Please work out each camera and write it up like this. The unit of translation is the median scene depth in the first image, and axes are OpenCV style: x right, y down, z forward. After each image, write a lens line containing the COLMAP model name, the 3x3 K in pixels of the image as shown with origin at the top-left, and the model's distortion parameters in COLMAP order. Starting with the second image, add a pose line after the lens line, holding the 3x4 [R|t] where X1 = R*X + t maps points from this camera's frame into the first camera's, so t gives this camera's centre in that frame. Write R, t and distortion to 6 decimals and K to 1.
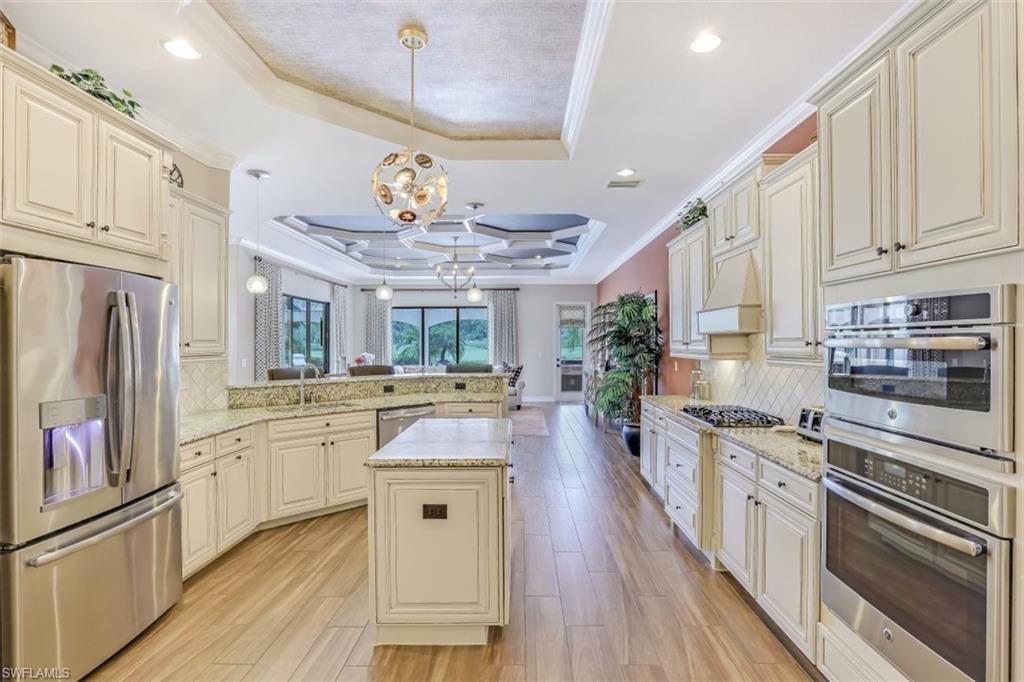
lens RADIAL K [[490.7, 0, 515.9], [0, 490.7, 342.1], [0, 0, 1]] dist [-0.004626, -0.000542]
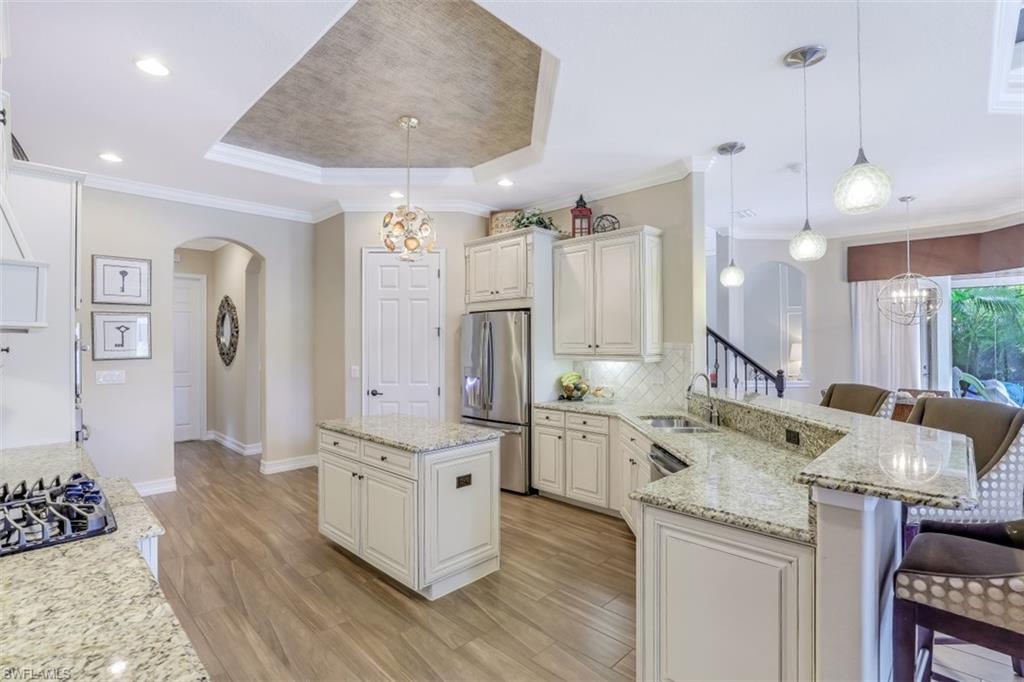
lens RADIAL K [[490.7, 0, 512.8], [0, 490.7, 342.8], [0, 0, 1]] dist [-0.004626, -0.000542]
pose [[-0.691136, 0.002588, -0.722721, 0.465321], [0.005412, 0.999984, -0.001594, -0.003478], [0.722705, -0.005013, -0.691139, 1.737816]]
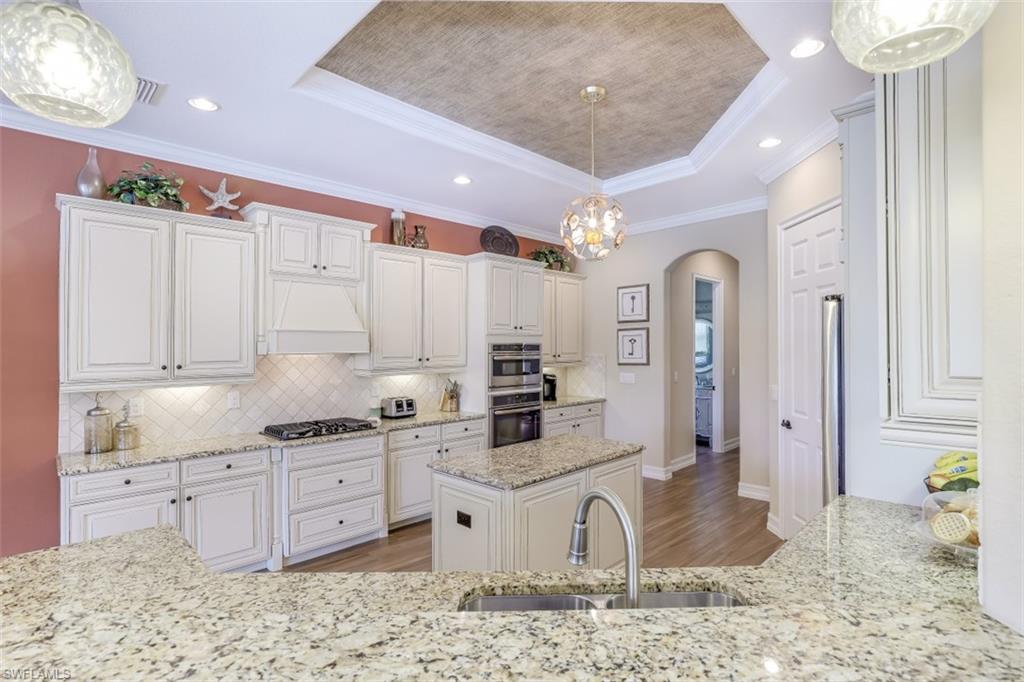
lens RADIAL K [[490.7, 0, 510.7], [0, 490.7, 344.3], [0, 0, 1]] dist [-0.004626, -0.000542]
pose [[-0.712076, 0.007512, 0.702062, -0.696590], [0.002755, 0.999965, -0.007906, -0.026777], [-0.702097, -0.003696, -0.712072, 1.566900]]
